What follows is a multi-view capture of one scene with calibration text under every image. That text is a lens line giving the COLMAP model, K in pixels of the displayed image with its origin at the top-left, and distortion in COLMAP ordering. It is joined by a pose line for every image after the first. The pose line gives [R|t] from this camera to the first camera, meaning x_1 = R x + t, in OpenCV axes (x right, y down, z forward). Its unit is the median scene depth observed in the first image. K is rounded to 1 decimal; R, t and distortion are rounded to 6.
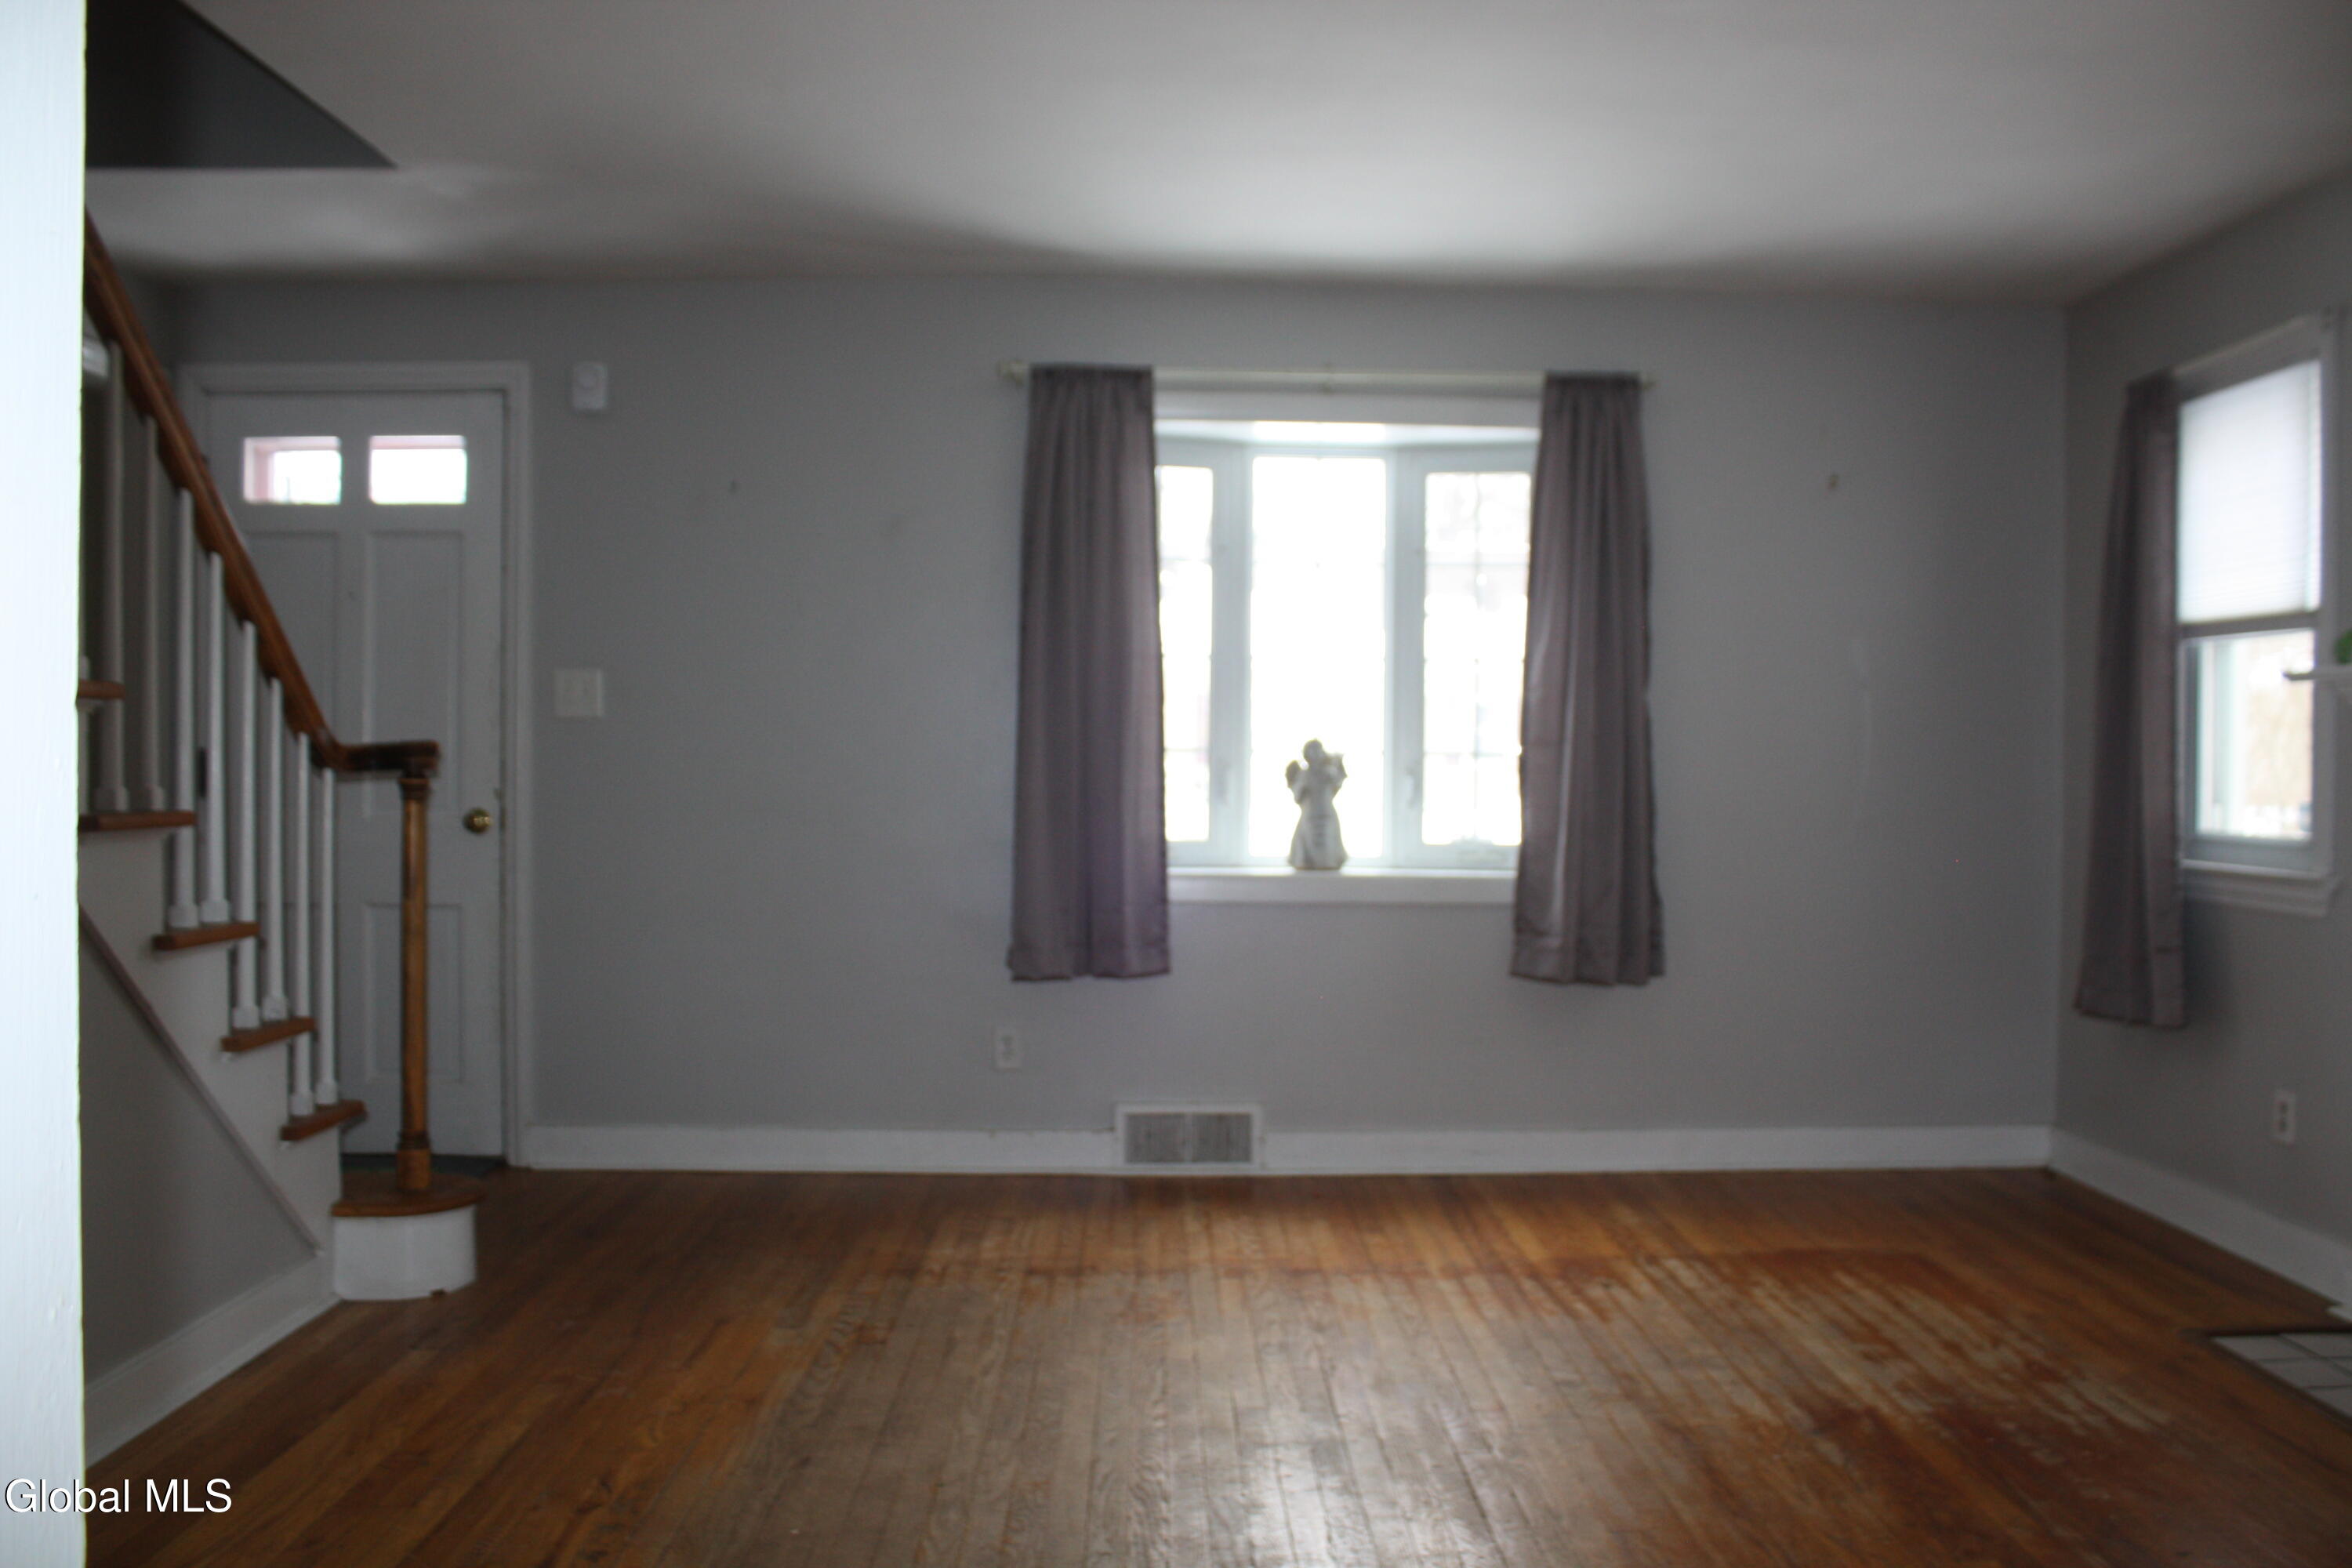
lens RADIAL K [[1961.4, 0, 1235.0], [0, 1961.4, 788.4], [0, 0, 1]] dist [-0.165537, 0.138083]
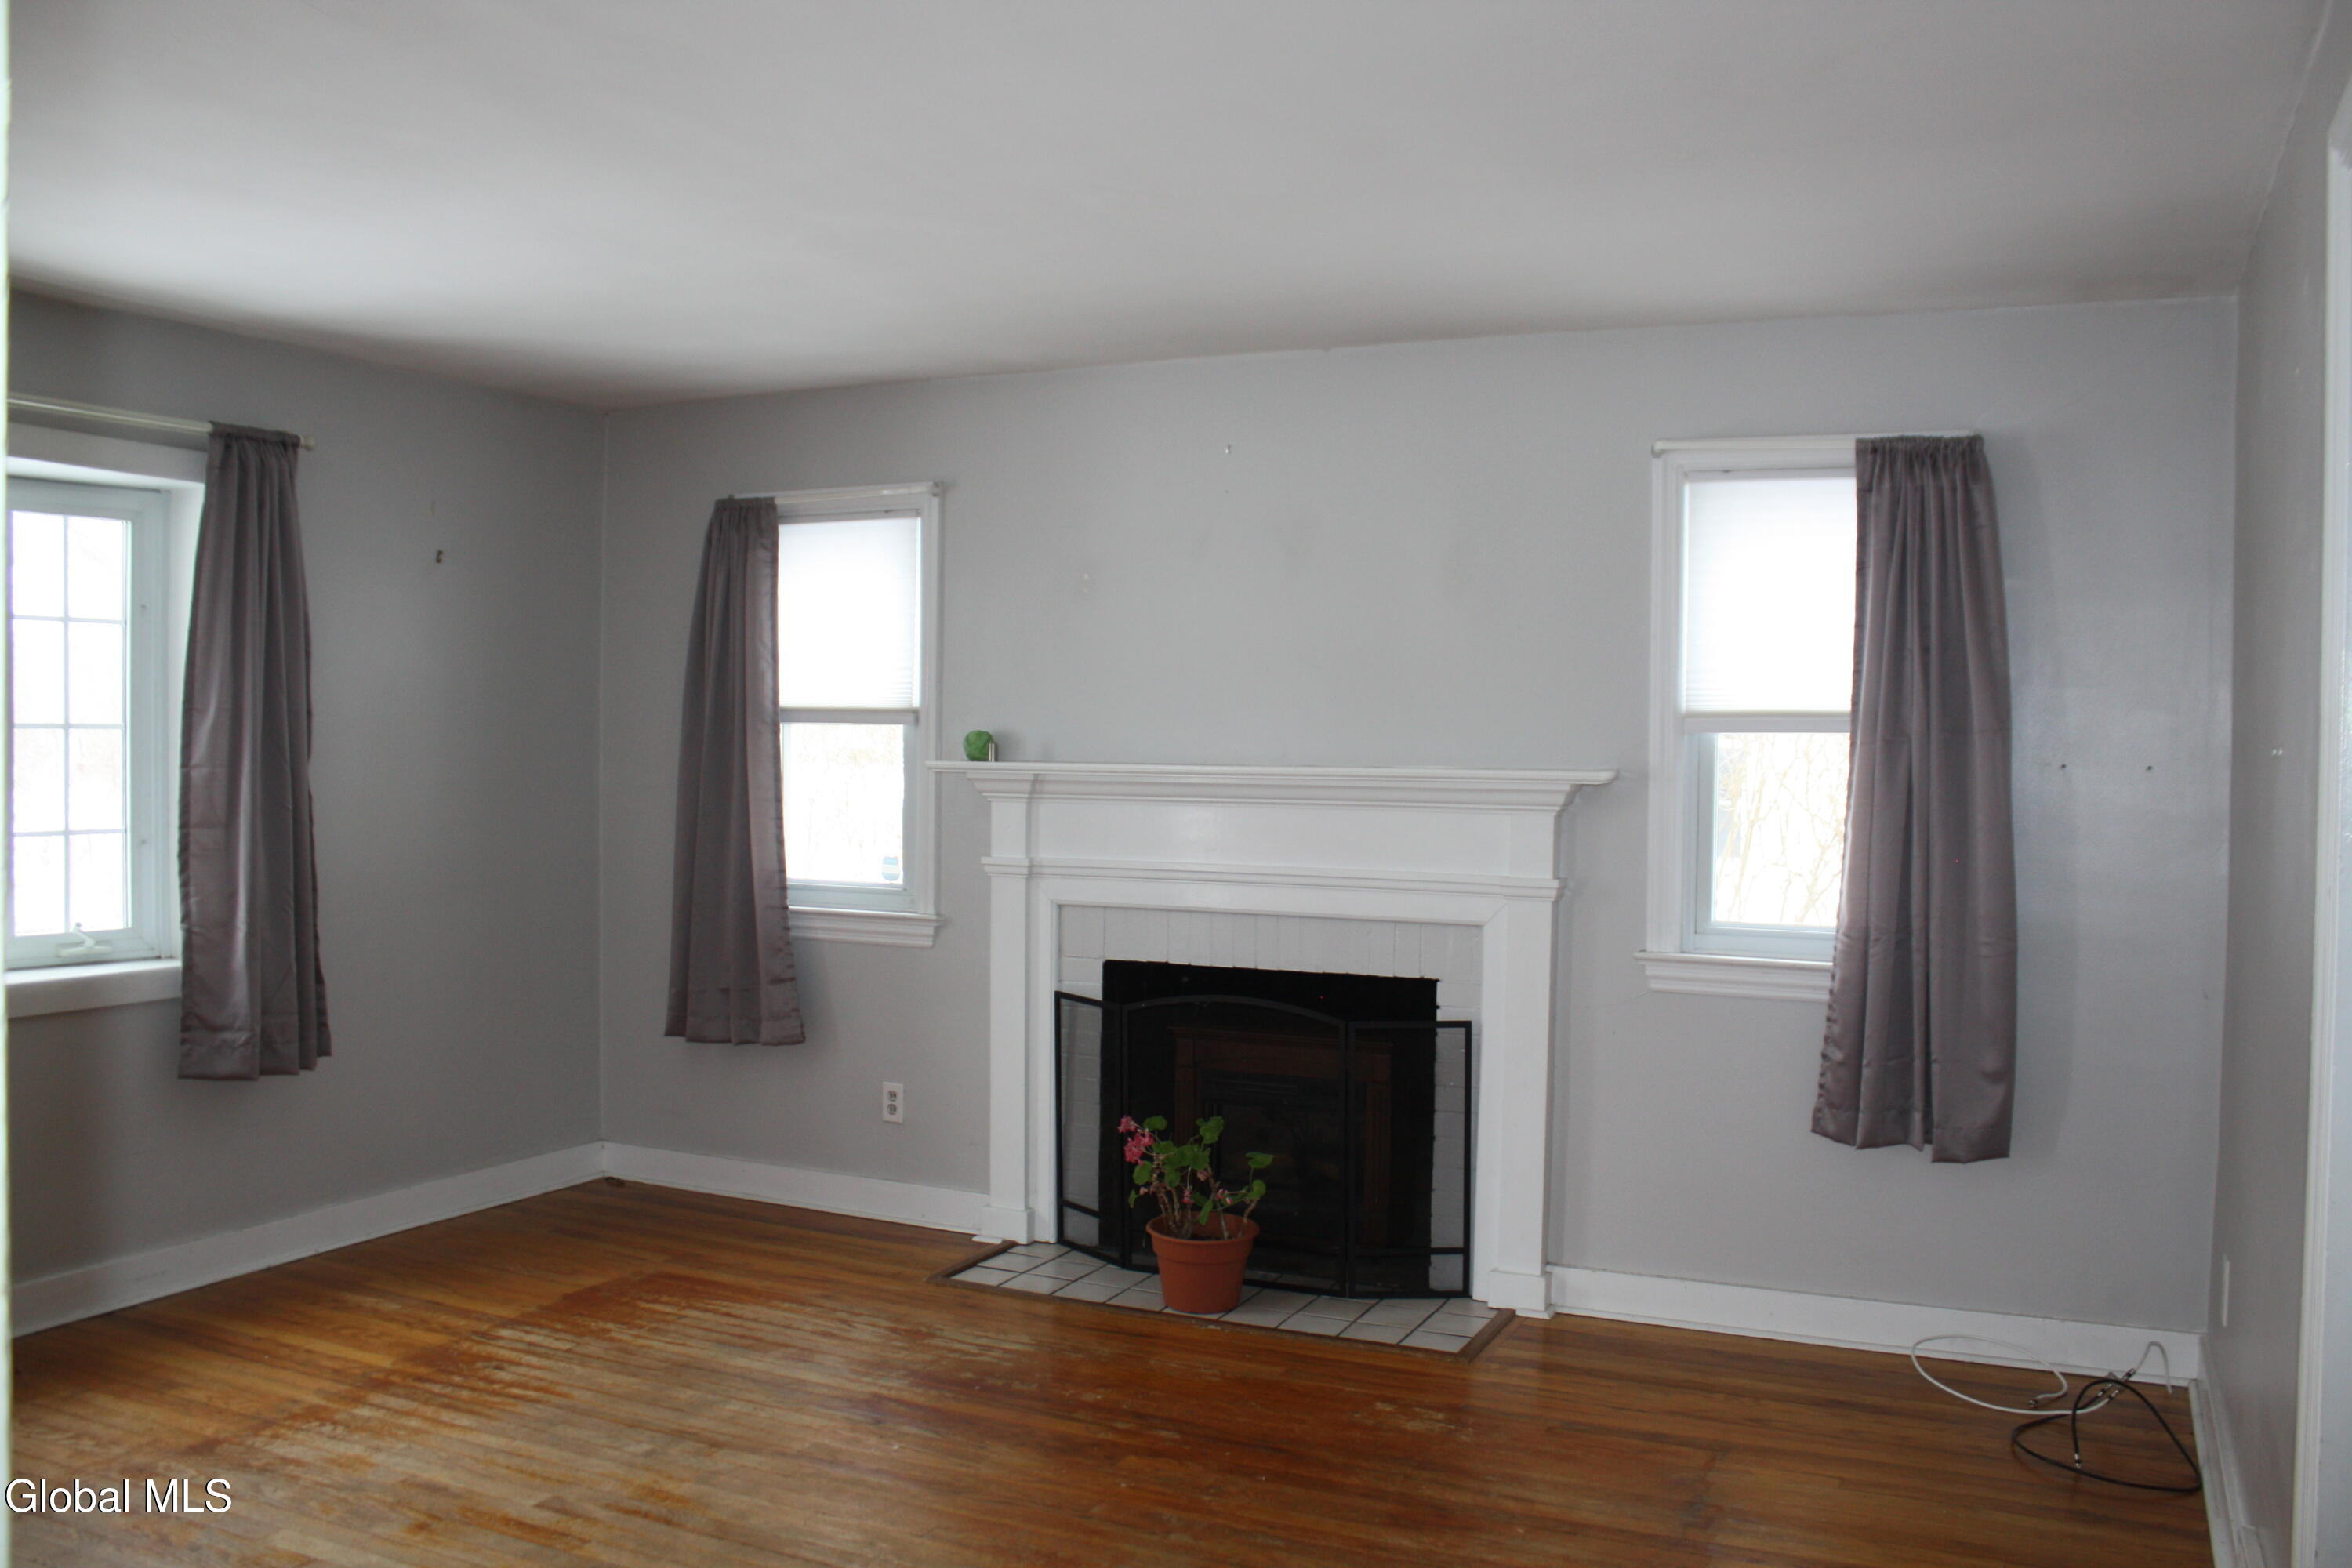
lens RADIAL K [[1961.4, 0, 1235.0], [0, 1961.4, 788.4], [0, 0, 1]] dist [-0.165537, 0.138083]
pose [[0.454438, -0.027652, 0.890349, -0.512017], [0.009181, 0.999610, 0.026360, -0.072431], [-0.890731, -0.003805, 0.454515, 0.189732]]
